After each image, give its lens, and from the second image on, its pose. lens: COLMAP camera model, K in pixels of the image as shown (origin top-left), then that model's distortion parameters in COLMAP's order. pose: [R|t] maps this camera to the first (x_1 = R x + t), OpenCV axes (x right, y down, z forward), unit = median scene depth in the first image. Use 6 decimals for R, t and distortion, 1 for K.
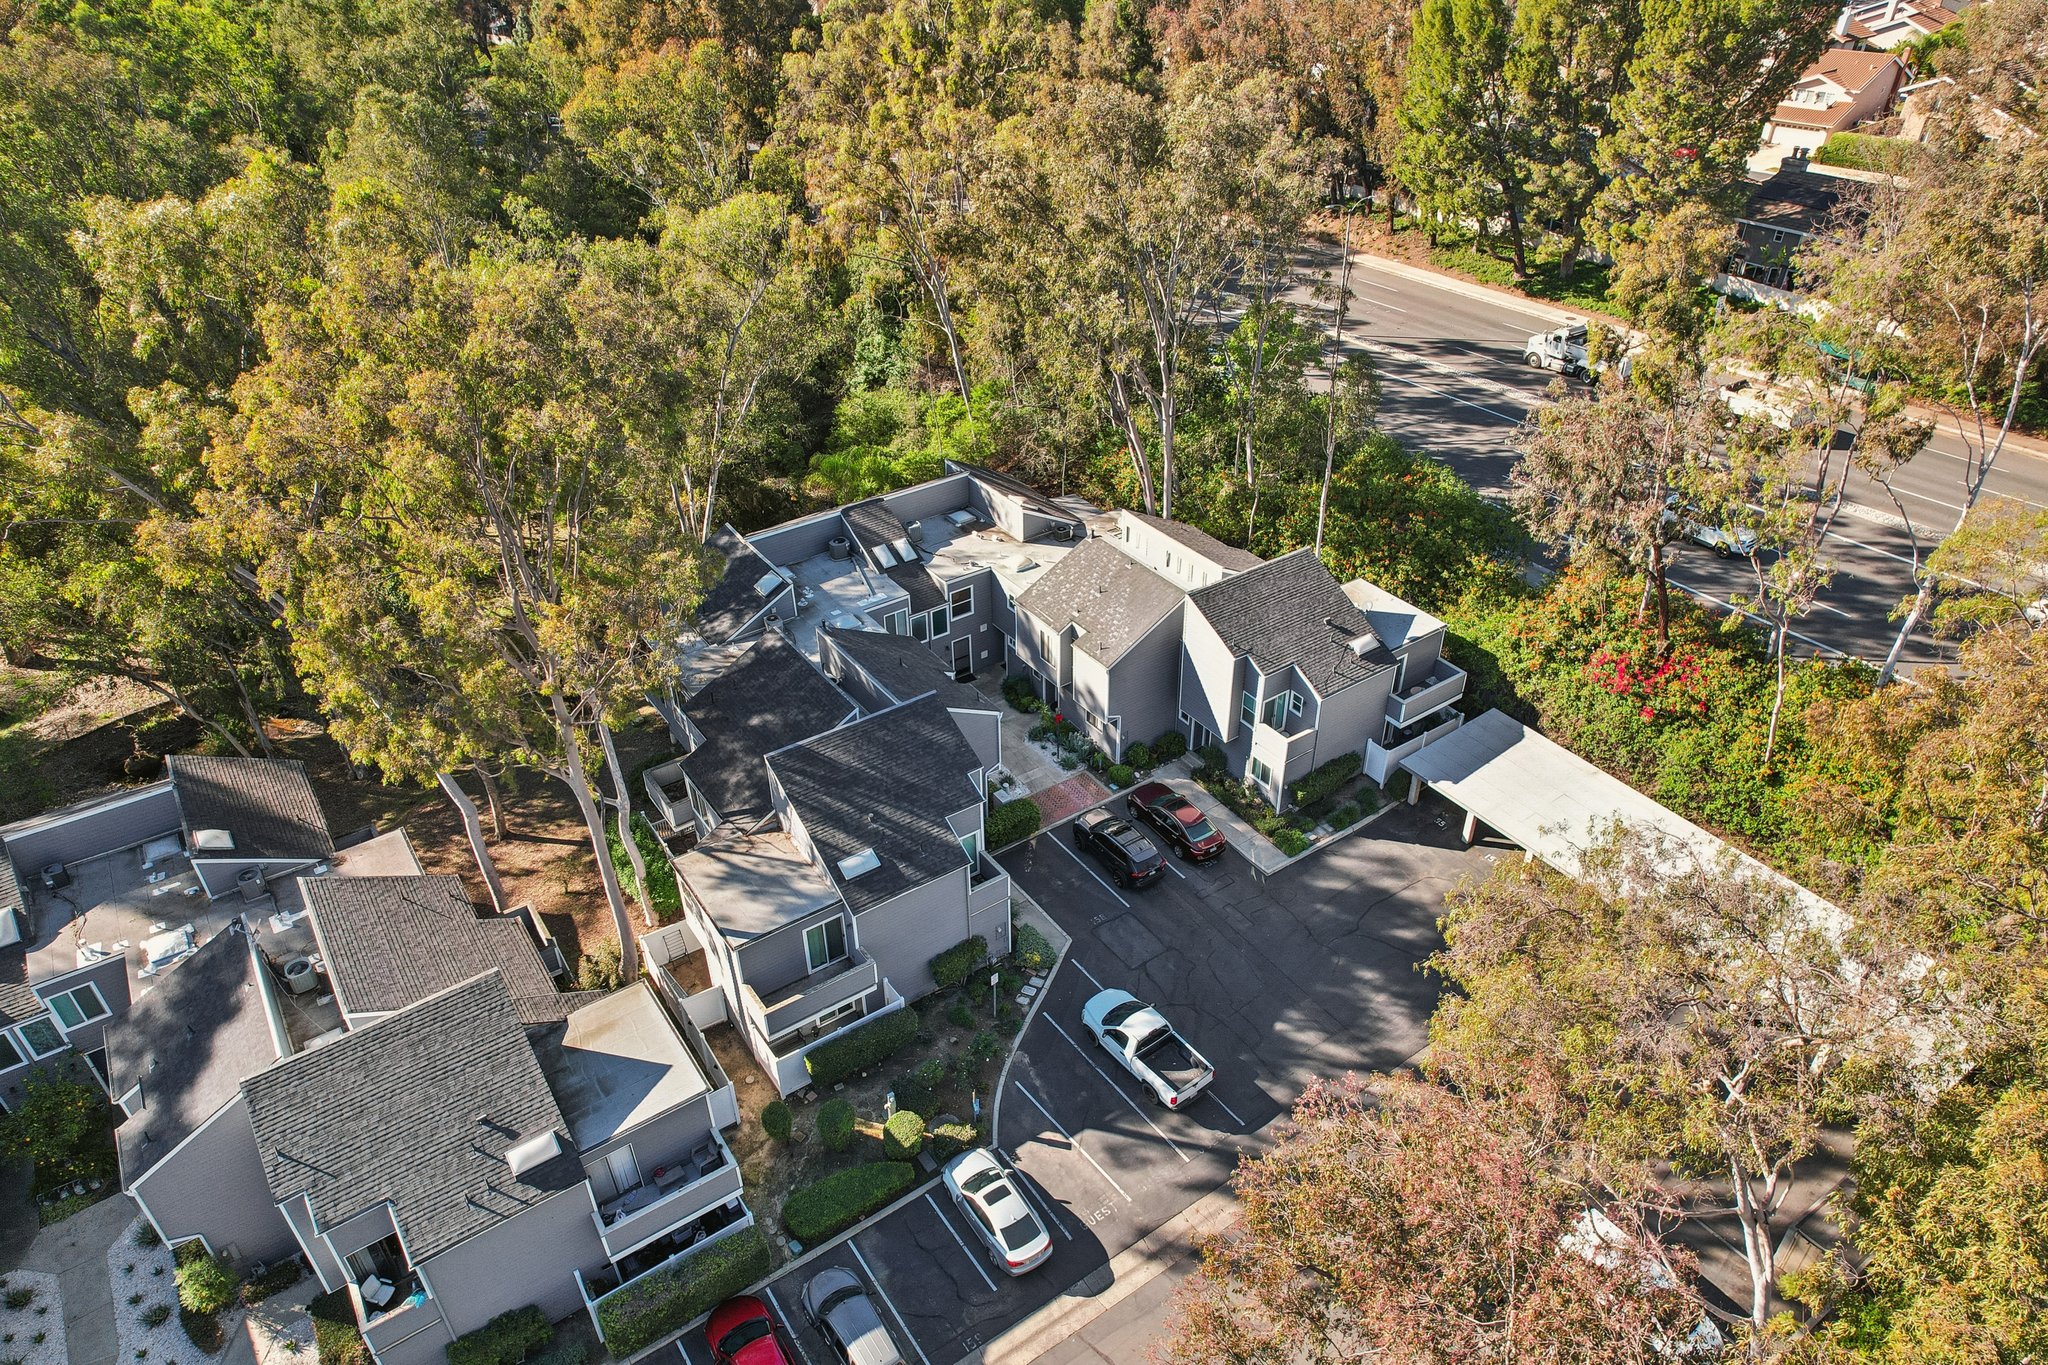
lens RADIAL K [[1315.0, 0, 1021.2], [0, 1315.0, 679.0], [0, 0, 1]] dist [-0.042687, 0.030955]
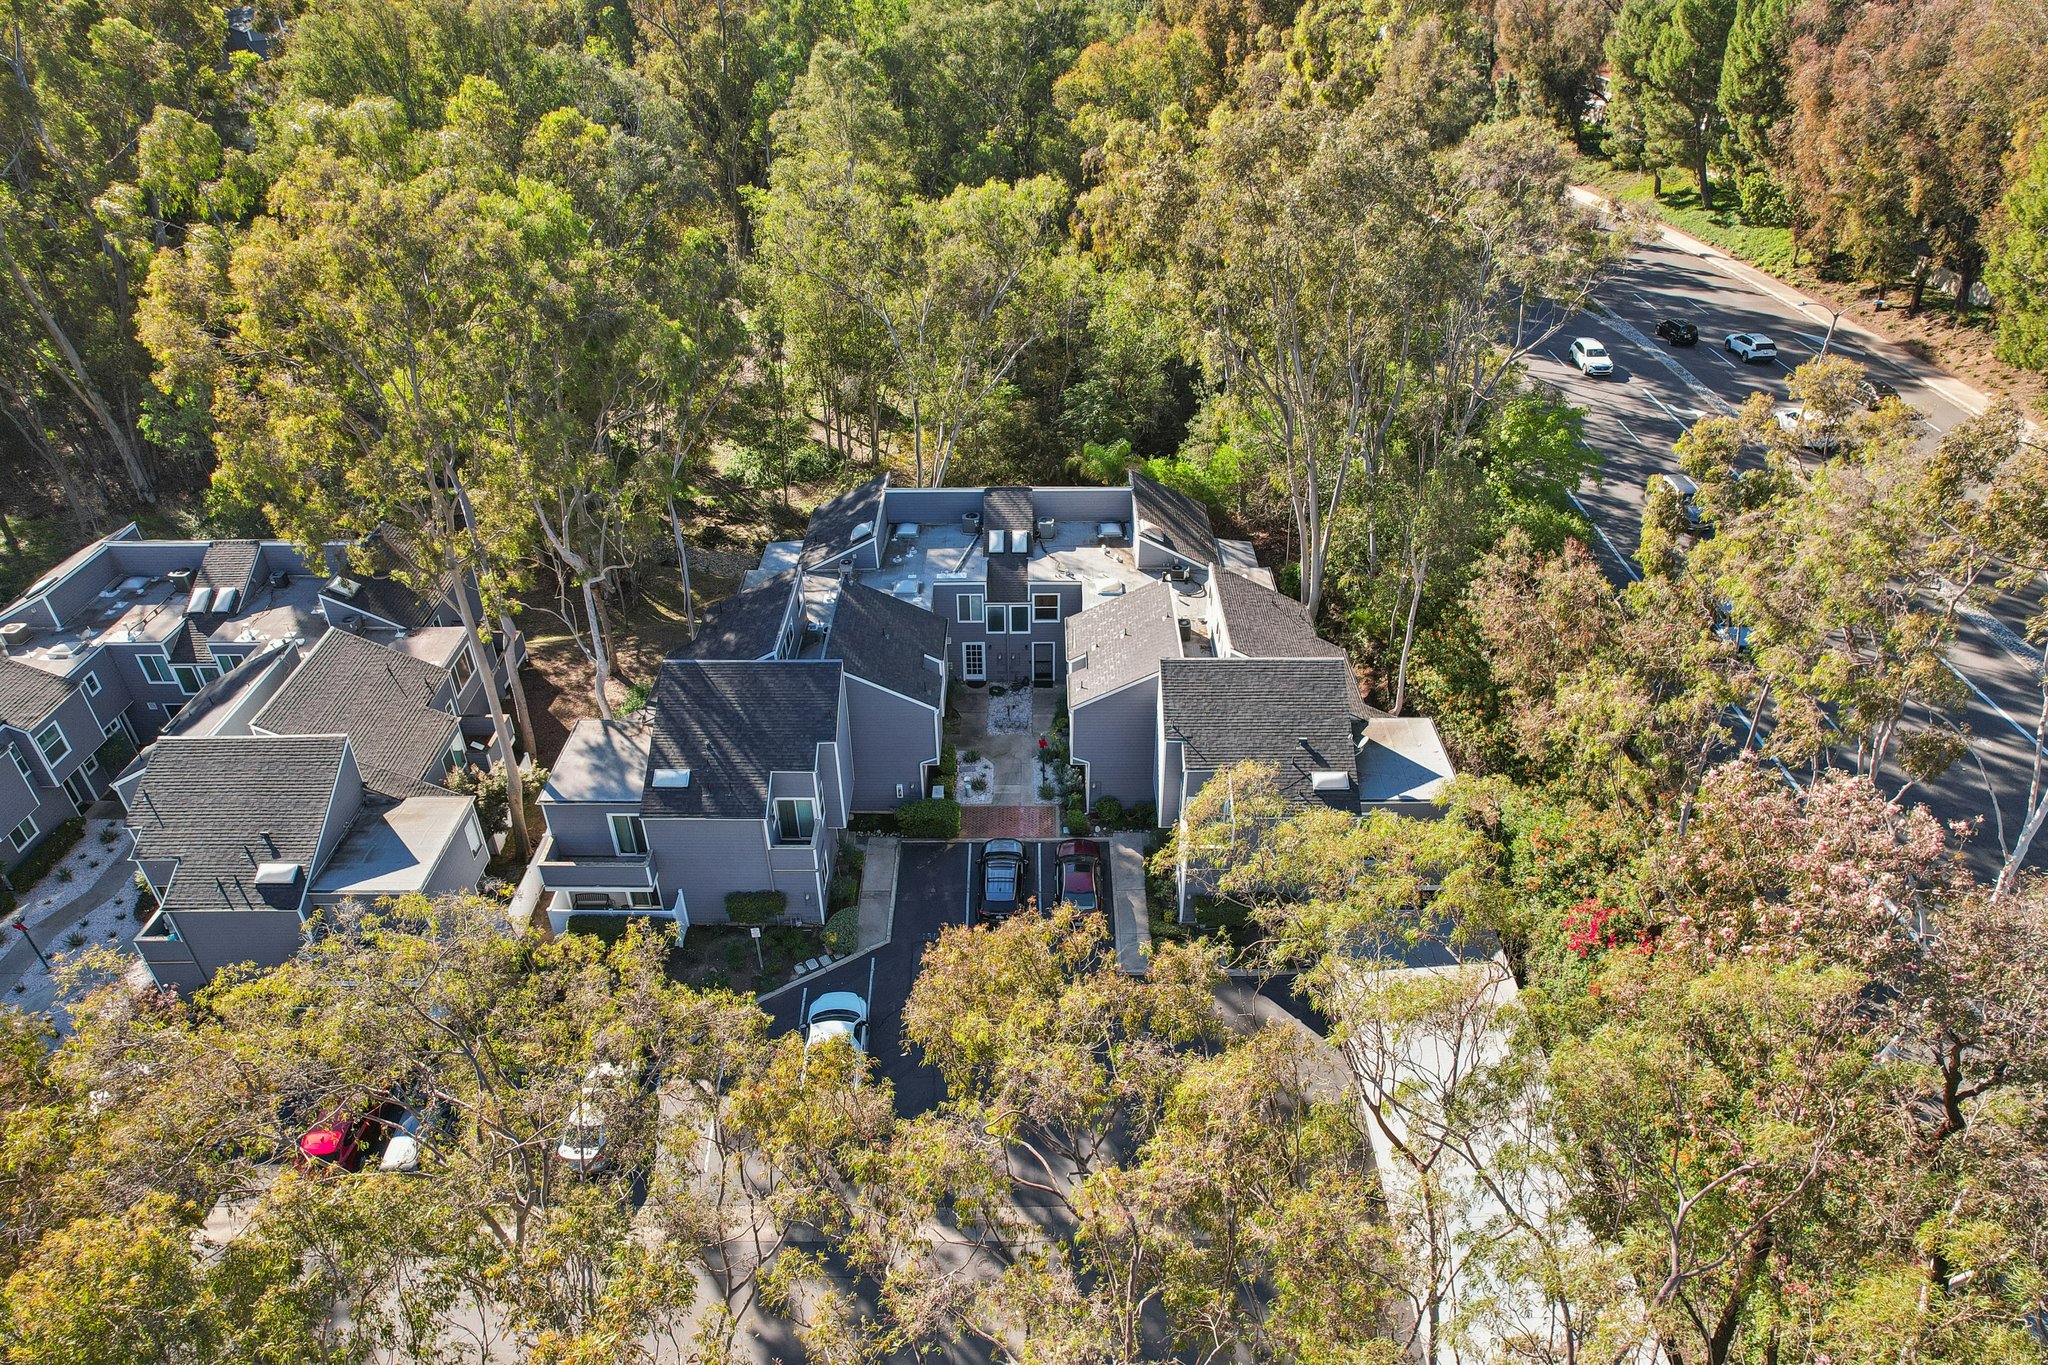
lens RADIAL K [[1315.0, 0, 1021.2], [0, 1315.0, 679.0], [0, 0, 1]] dist [-0.042687, 0.030955]
pose [[0.817944, 0.322322, -0.476525, 0.451976], [-0.320787, 0.943119, 0.087303, -0.092566], [0.477560, 0.081454, 0.874815, 0.137634]]
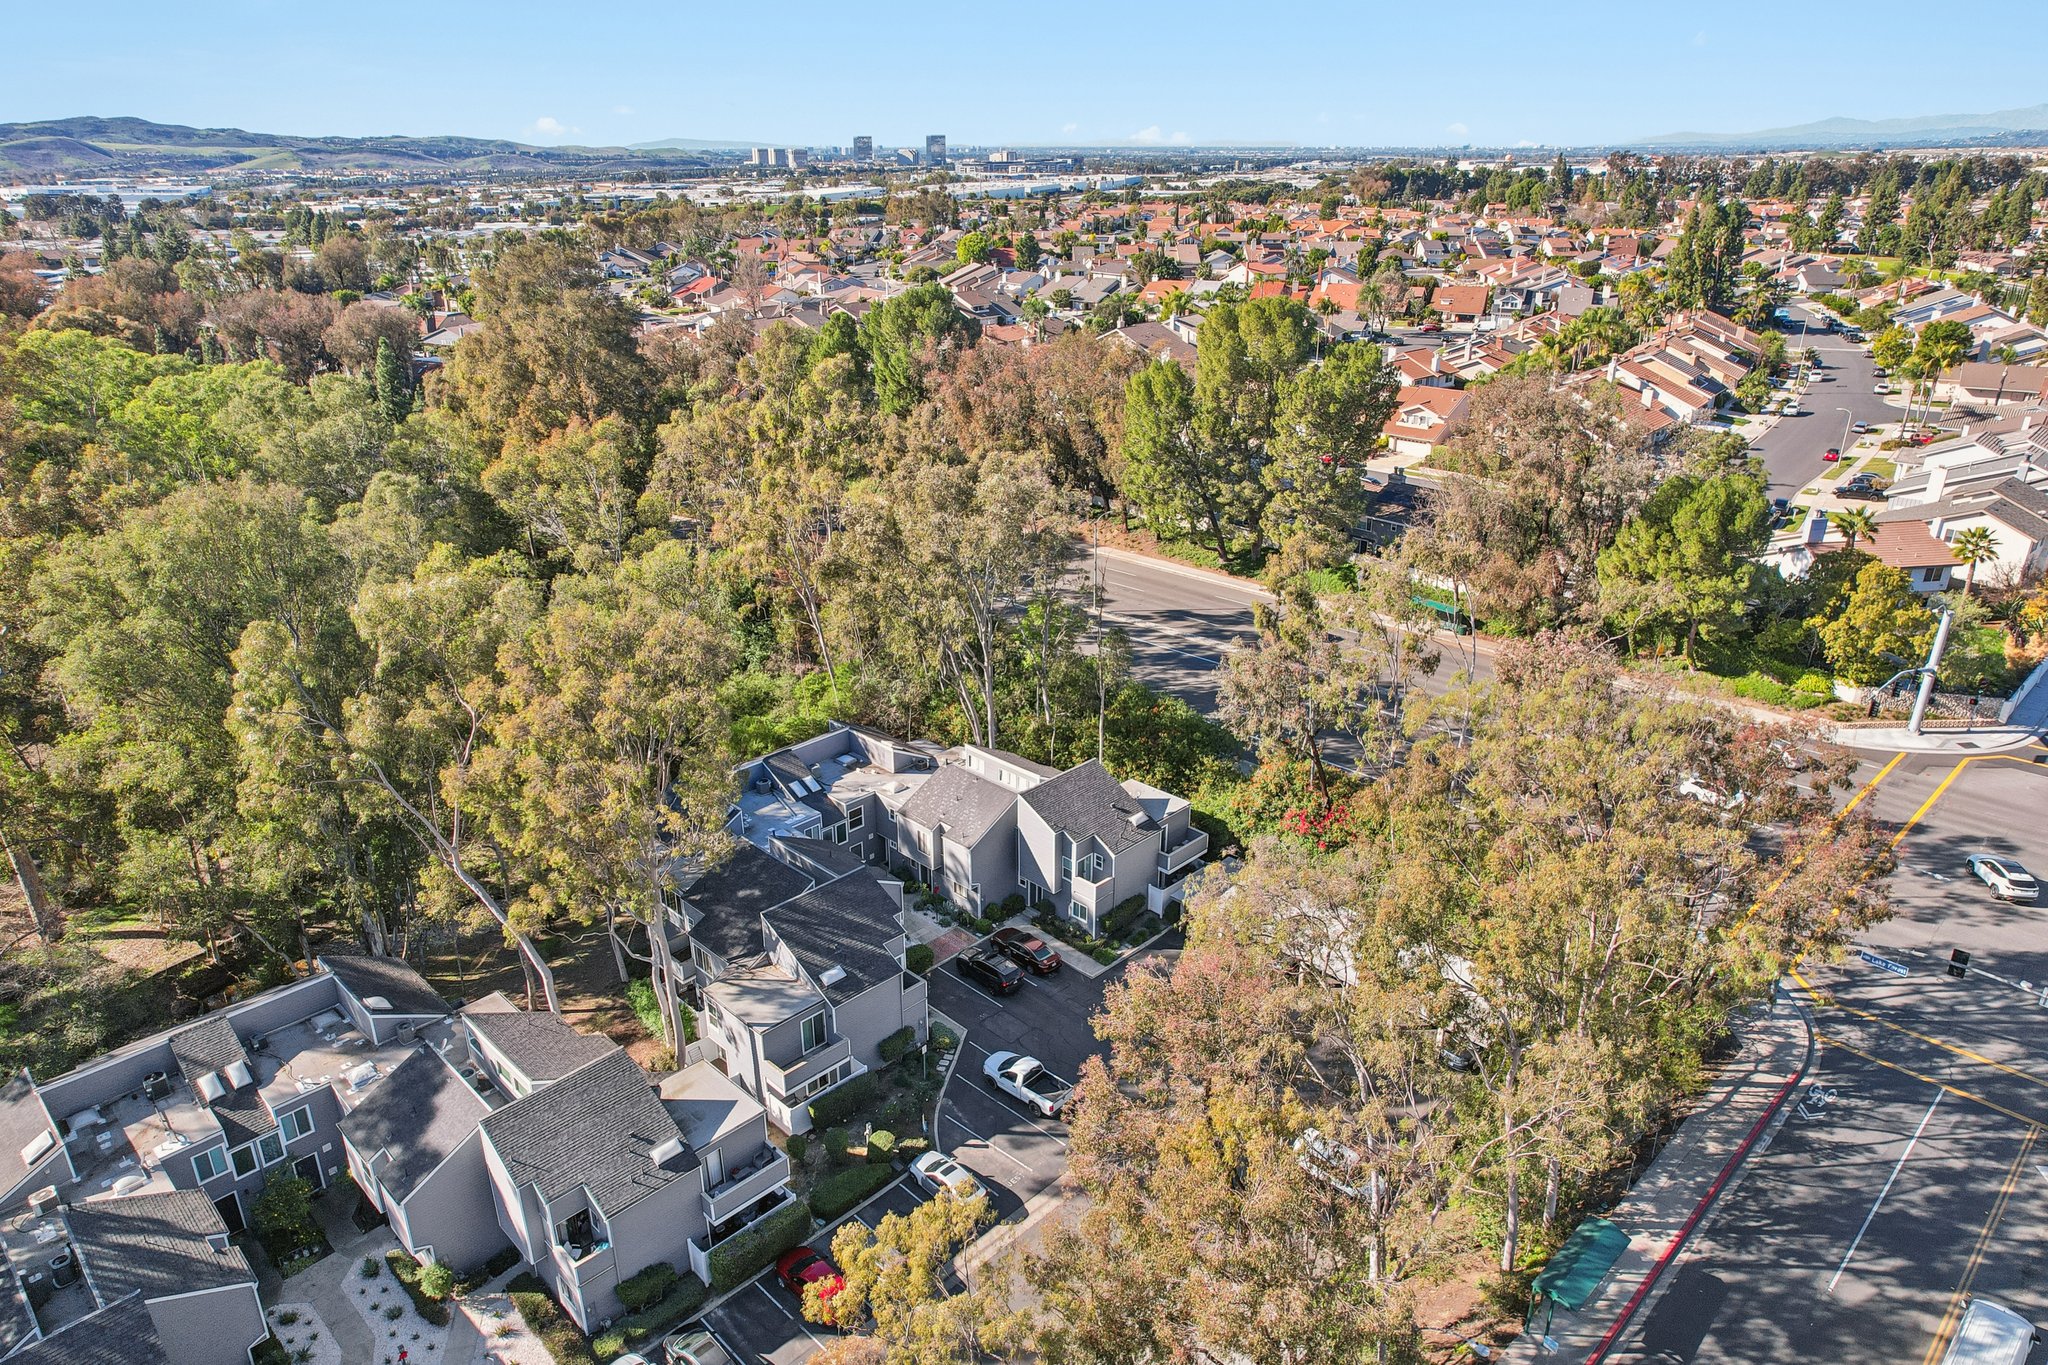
lens RADIAL K [[1367.2, 0, 1027.1], [0, 1367.2, 648.1], [0, 0, 1]] dist [-0.001940, 0.003252]
pose [[0.981501, -0.056839, 0.182827, -0.128092], [0.096415, 0.971734, -0.215494, 0.101769], [-0.165411, 0.229135, 0.959237, -0.485908]]
